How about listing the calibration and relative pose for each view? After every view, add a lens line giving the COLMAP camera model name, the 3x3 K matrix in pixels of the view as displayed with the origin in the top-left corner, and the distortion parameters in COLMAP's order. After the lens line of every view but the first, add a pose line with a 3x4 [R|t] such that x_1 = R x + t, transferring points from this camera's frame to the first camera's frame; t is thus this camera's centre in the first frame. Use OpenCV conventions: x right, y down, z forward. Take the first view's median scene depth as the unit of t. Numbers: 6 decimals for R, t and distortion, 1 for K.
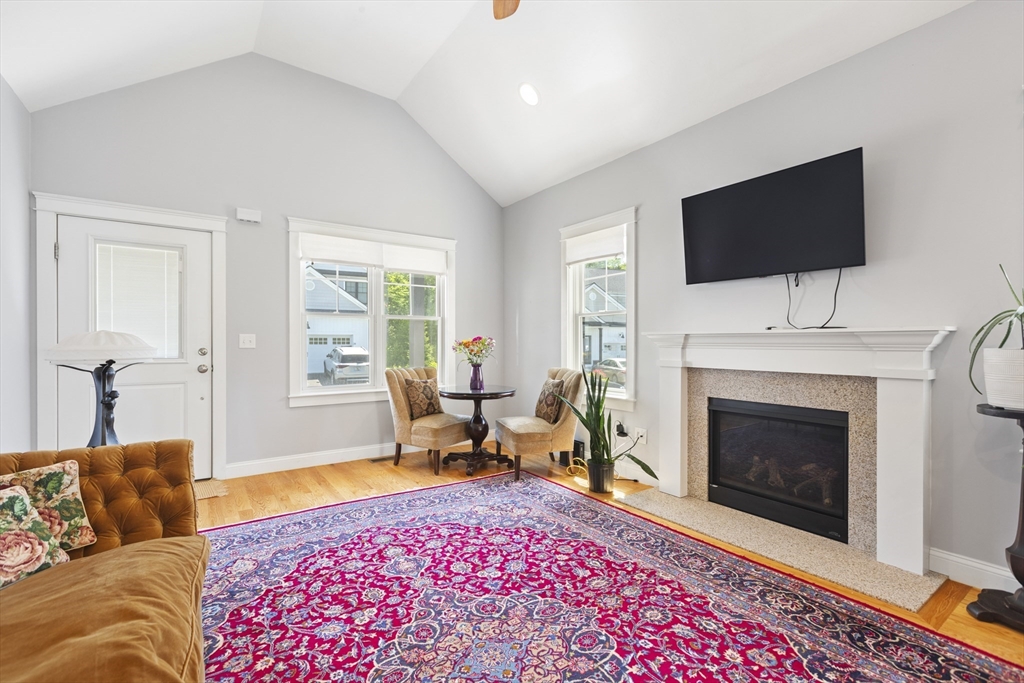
lens RADIAL K [[455.9, 0, 509.1], [0, 455.9, 348.0], [0, 0, 1]] dist [0.002214, 0.000166]
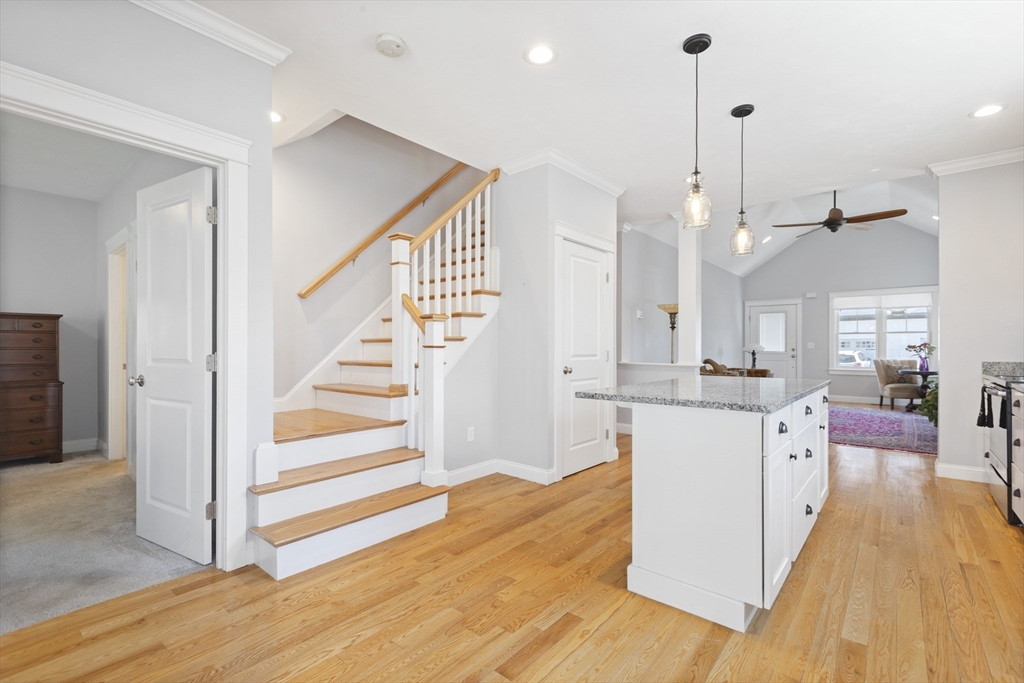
lens RADIAL K [[455.9, 0, 509.7], [0, 455.9, 347.8], [0, 0, 1]] dist [0.002214, 0.000166]
pose [[0.264419, -0.003817, -0.964400, 1.428445], [-0.002850, 0.999985, -0.004740, 0.013881], [0.964404, 0.004002, 0.264404, -1.271597]]
